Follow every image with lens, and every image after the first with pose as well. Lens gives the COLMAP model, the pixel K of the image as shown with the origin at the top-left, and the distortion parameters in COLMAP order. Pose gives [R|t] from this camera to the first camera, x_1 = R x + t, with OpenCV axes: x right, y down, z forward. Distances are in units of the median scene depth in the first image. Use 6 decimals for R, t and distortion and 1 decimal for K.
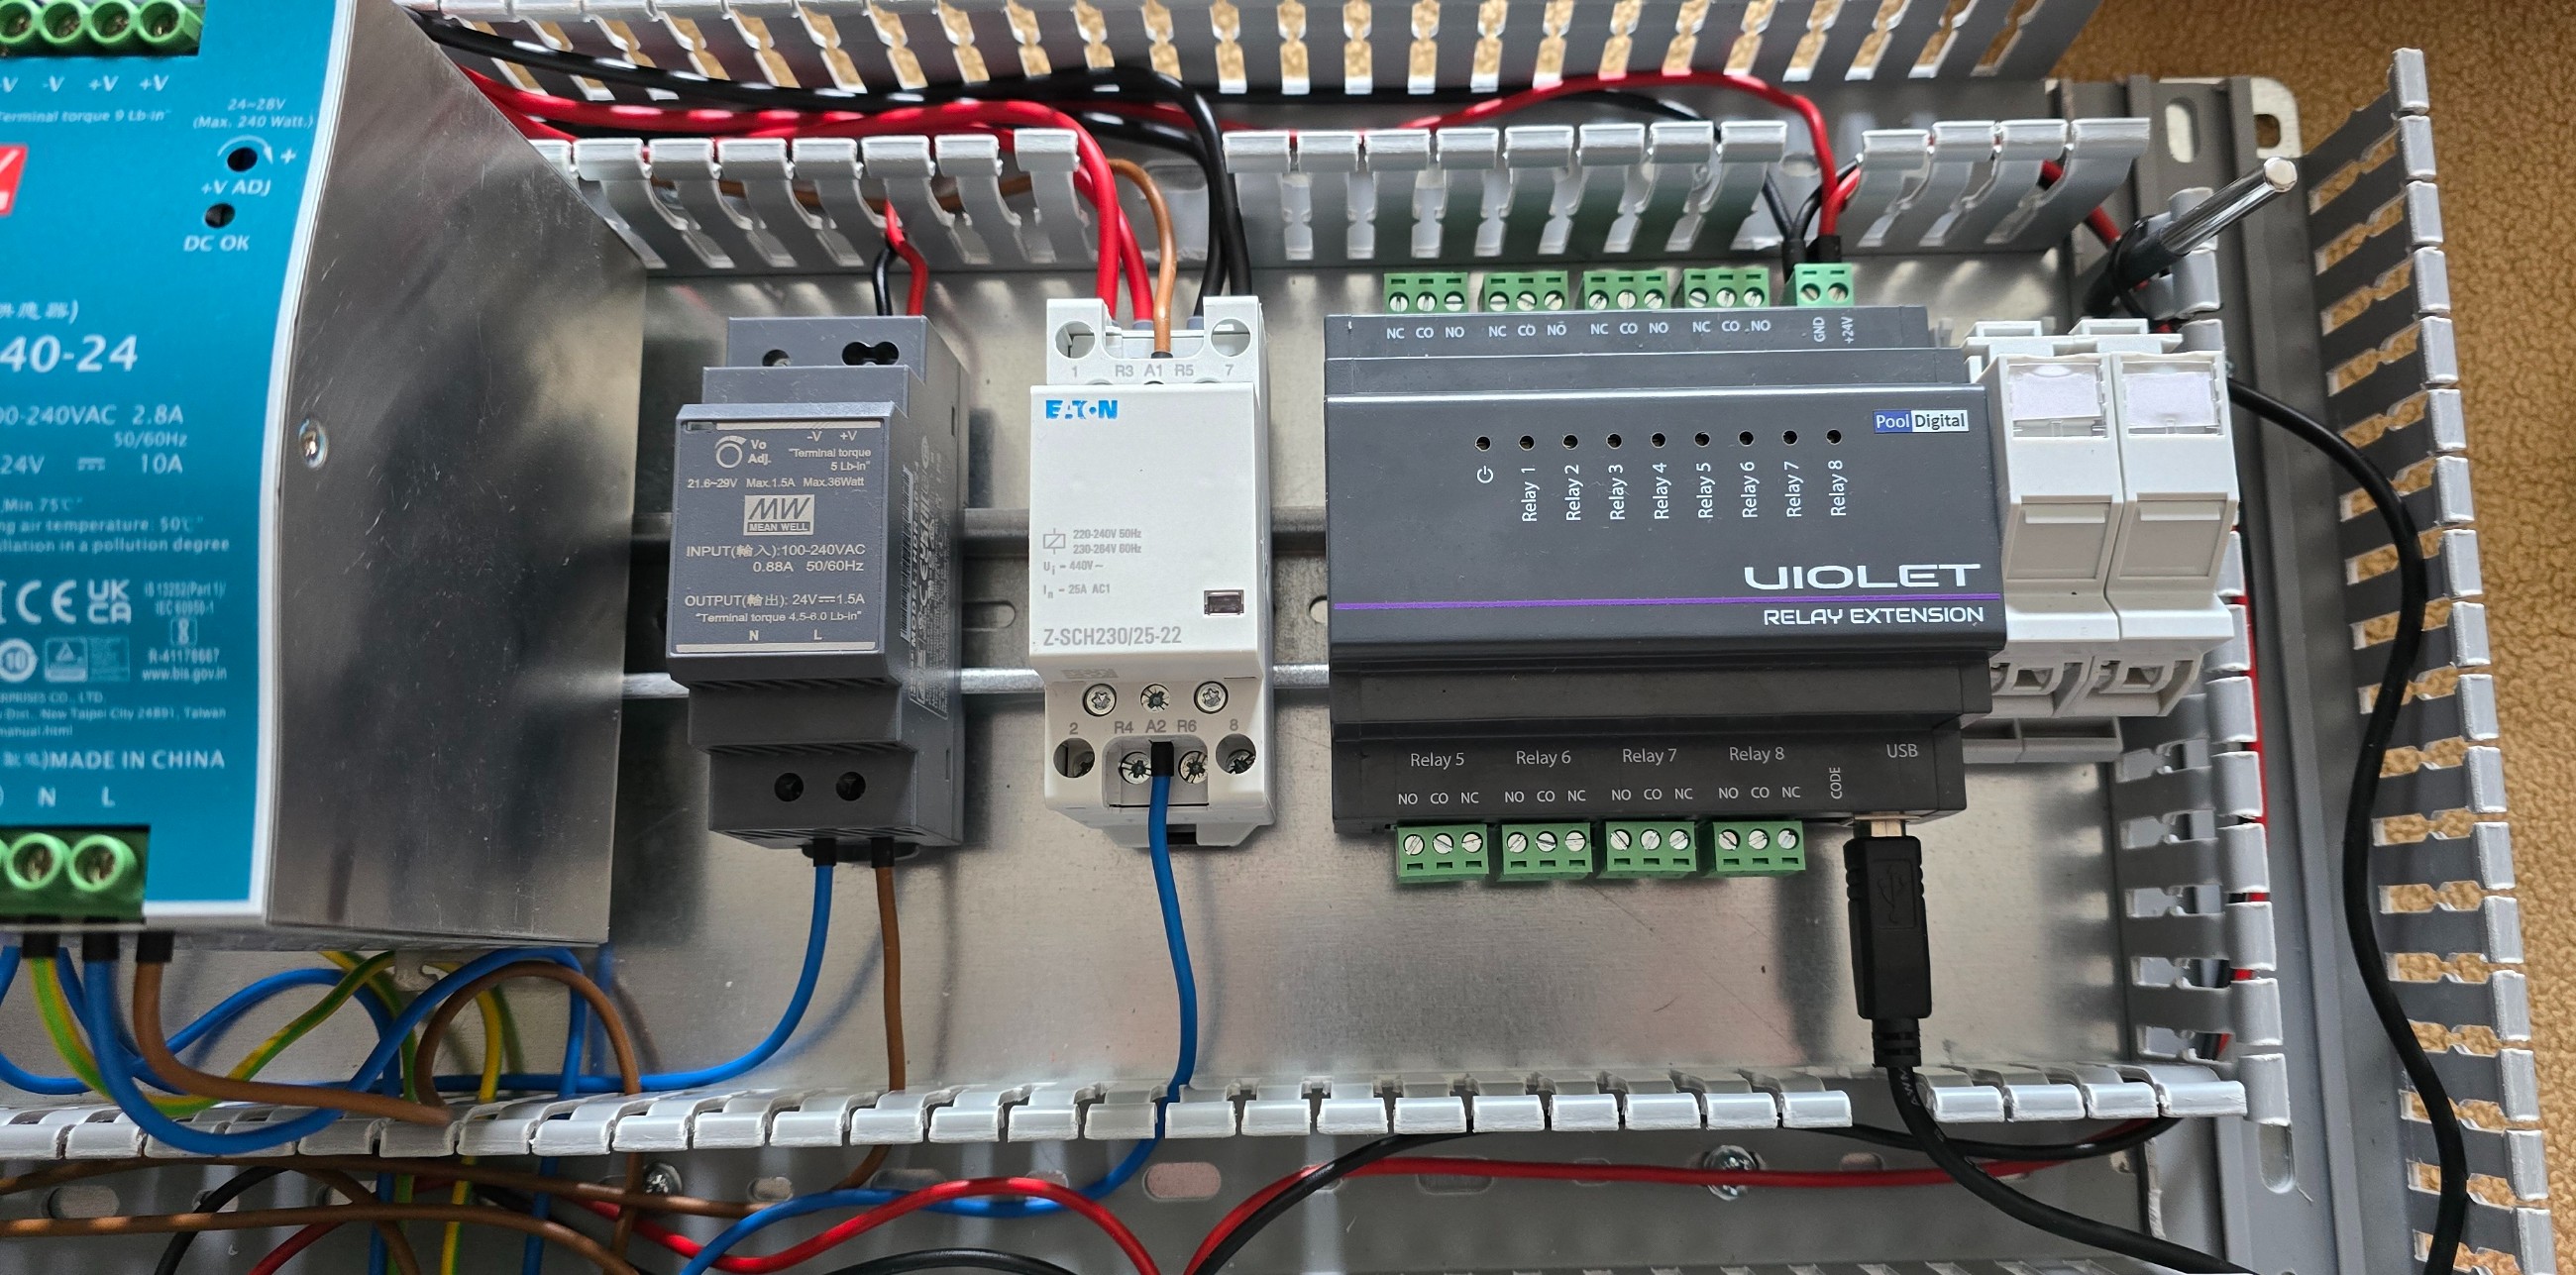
lens RADIAL K [[1880.7, 0, 1390.4], [0, 1880.7, 652.7], [0, 0, 1]] dist [0.028361, -0.046152]
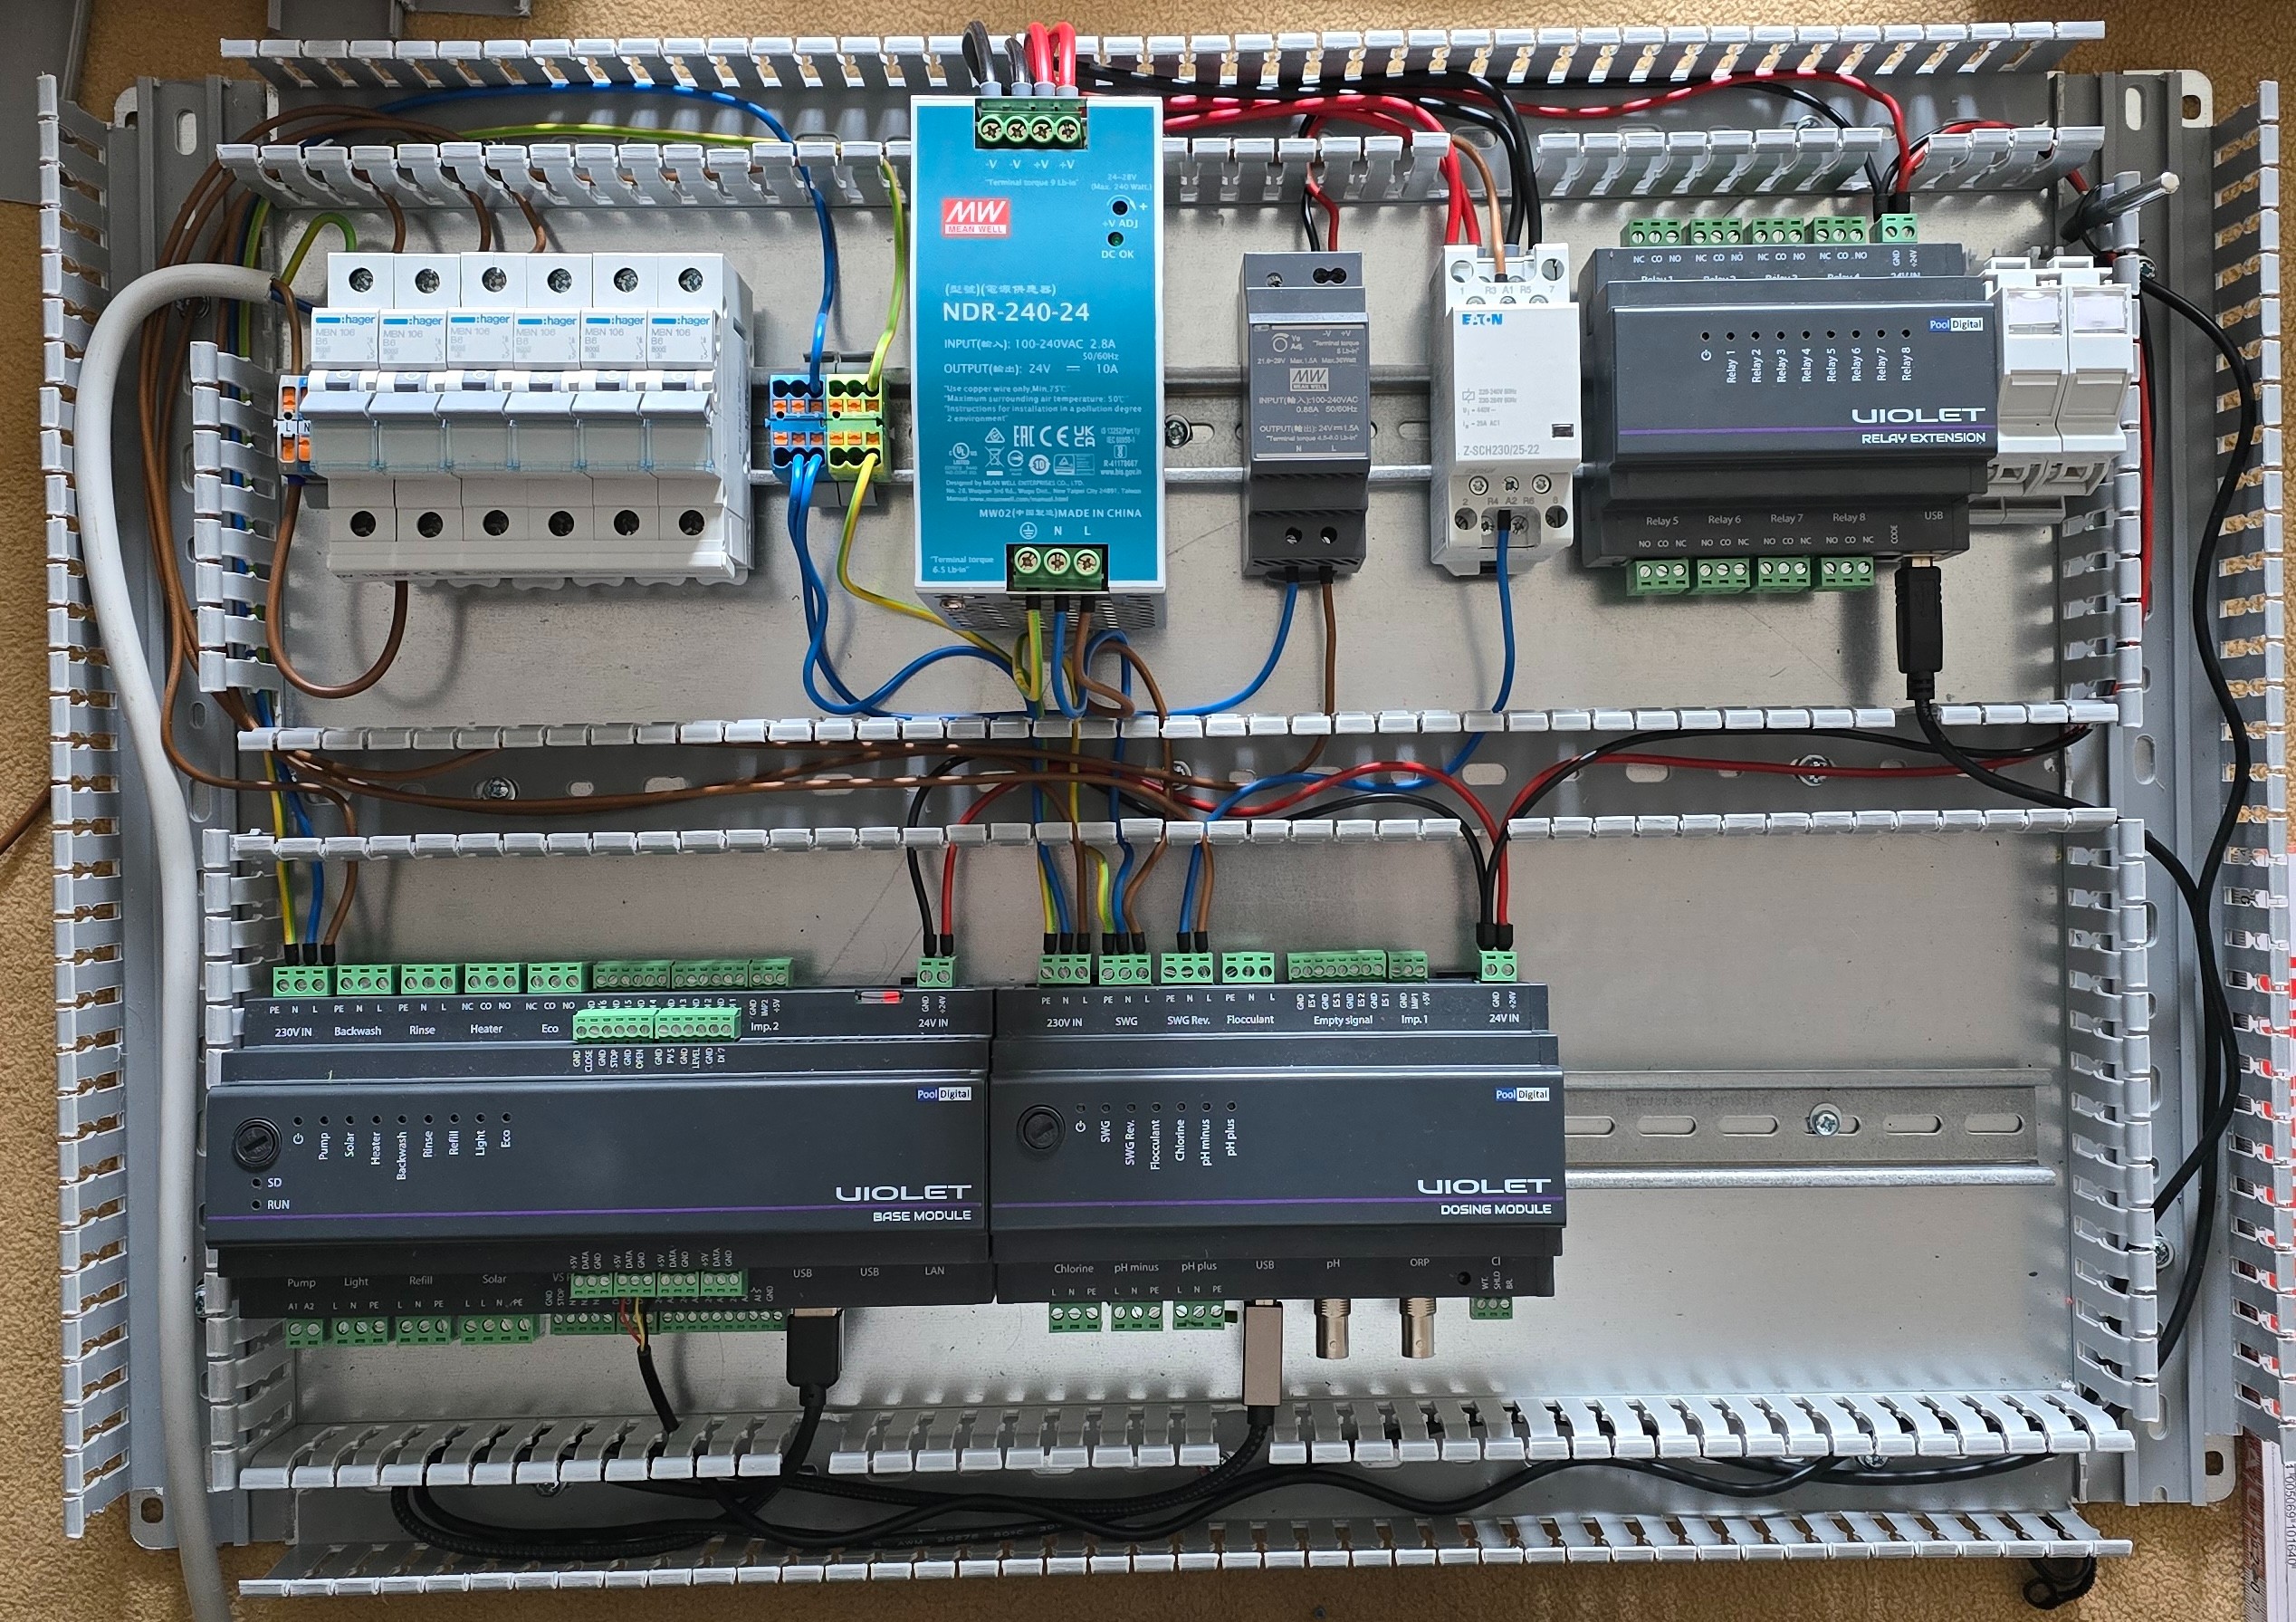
lens RADIAL K [[2459.4, 0, 1248.1], [0, 2459.4, 807.9], [0, 0, 1]] dist [0.143877, -0.415955]
pose [[0.999852, 0.003446, 0.016840, -0.417530], [-0.006065, 0.987407, 0.158084, -0.041619], [-0.016084, -0.158162, 0.987282, -1.353656]]
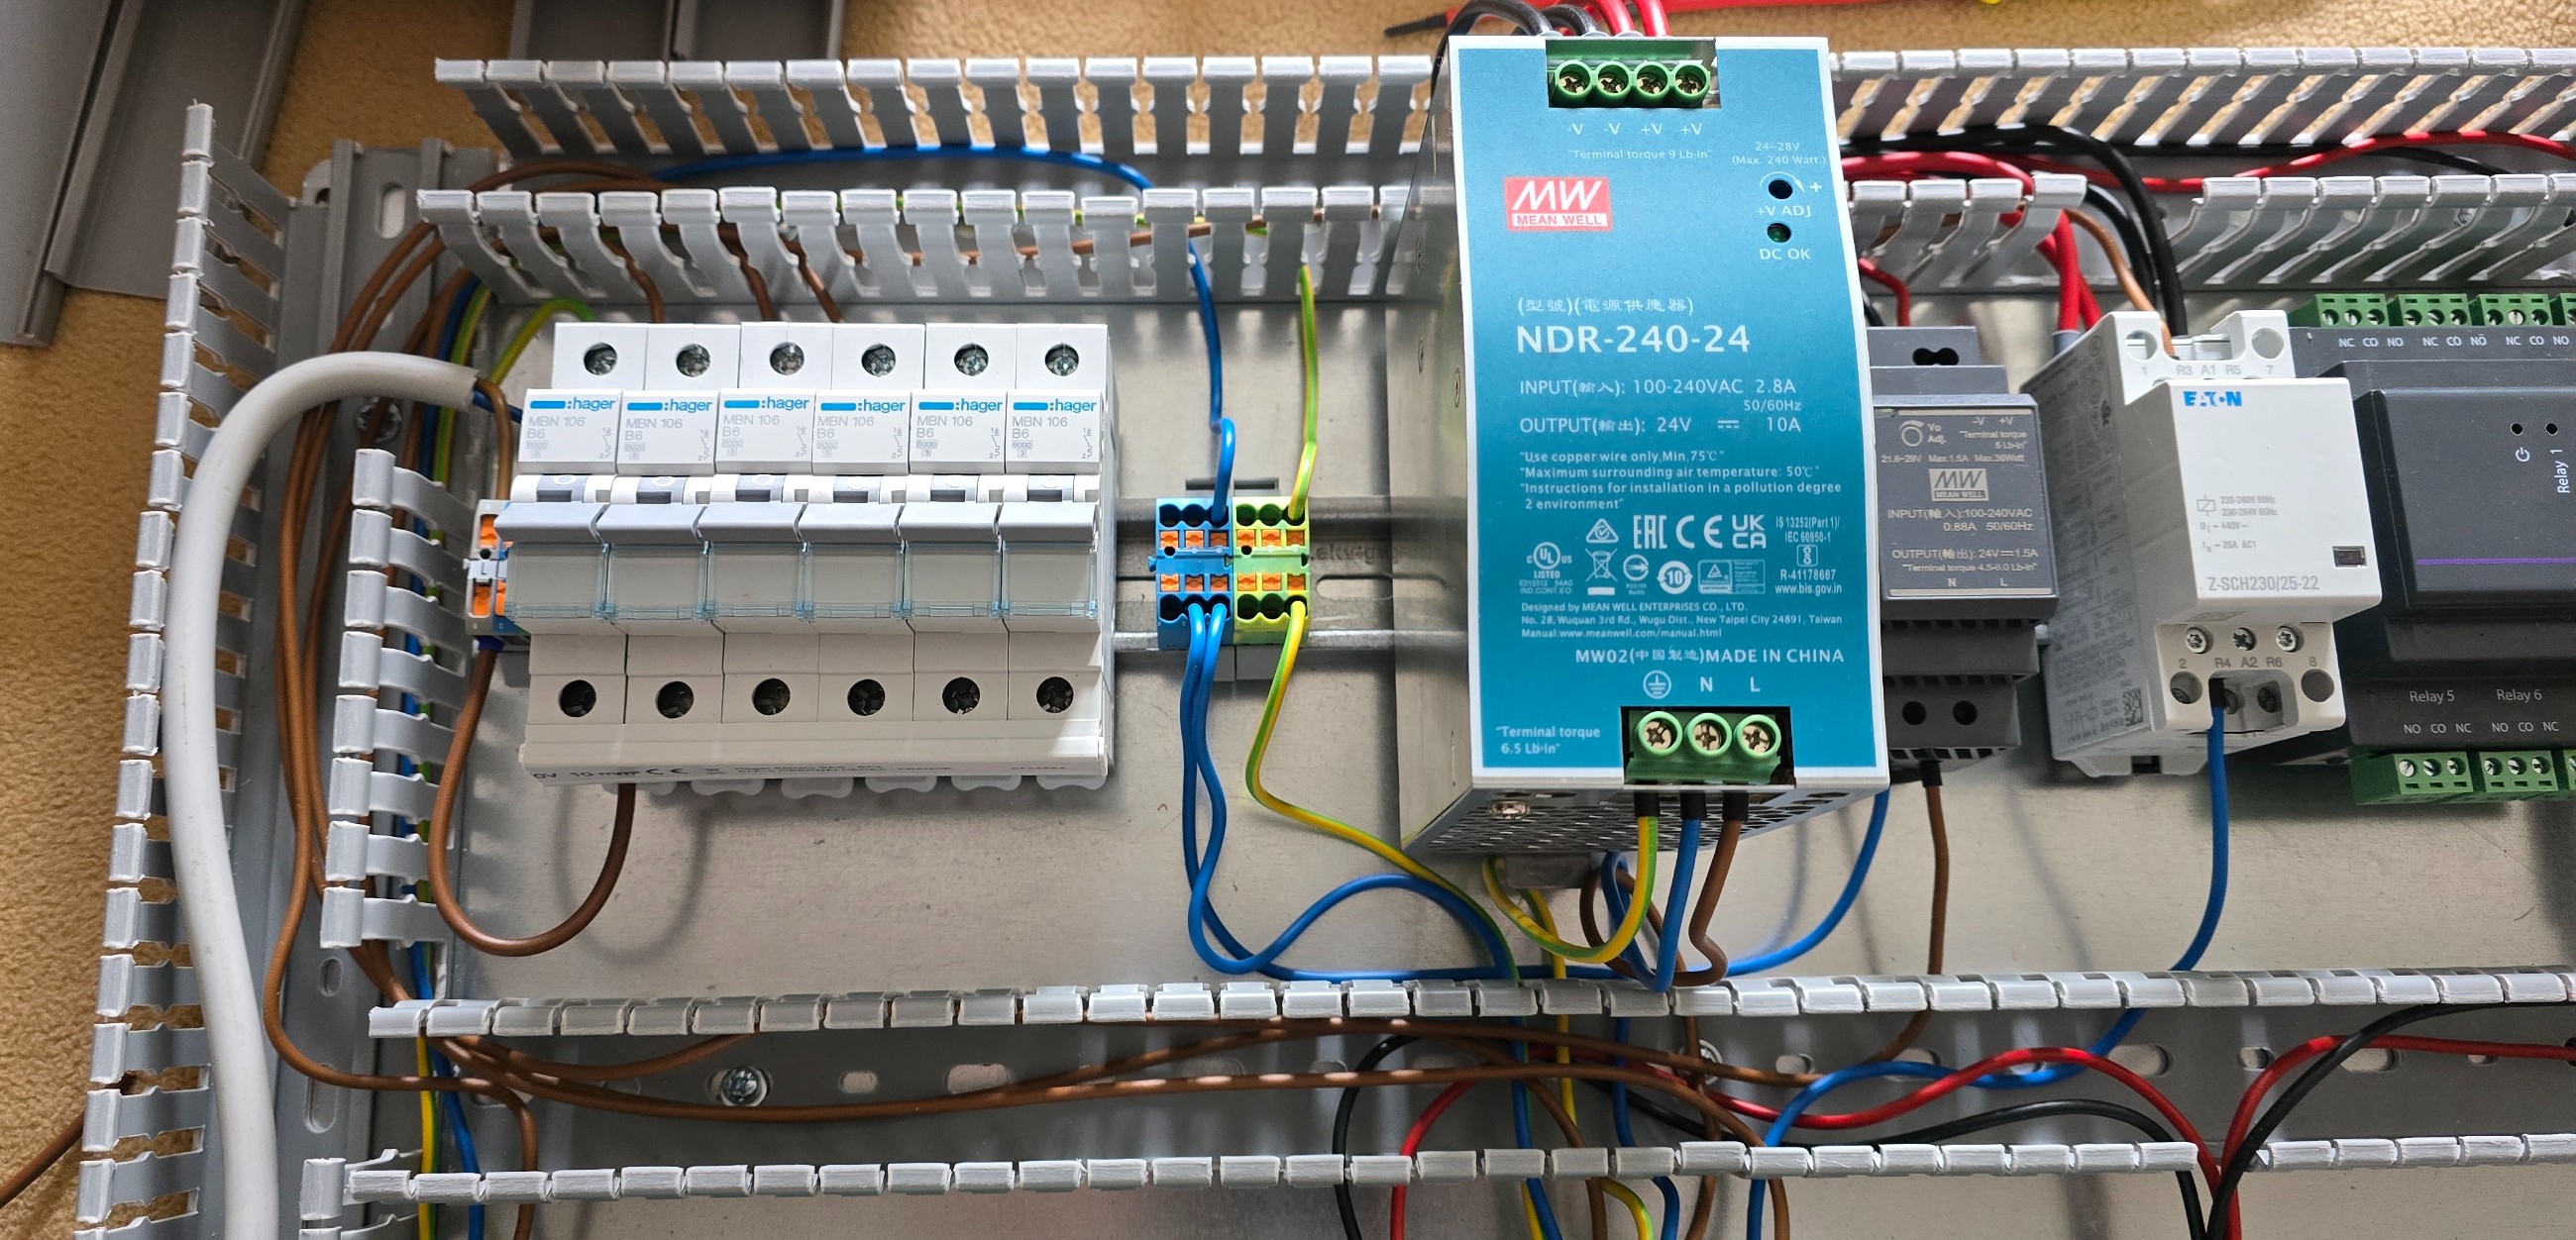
lens RADIAL K [[1816.9, 0, 1229.9], [0, 1816.9, 620.7], [0, 0, 1]] dist [0.059530, -0.087178]
pose [[0.999977, 0.004908, 0.004751, -0.795571], [-0.004699, 0.999068, -0.042897, 0.067216], [-0.004957, 0.042874, 0.999068, -0.173583]]
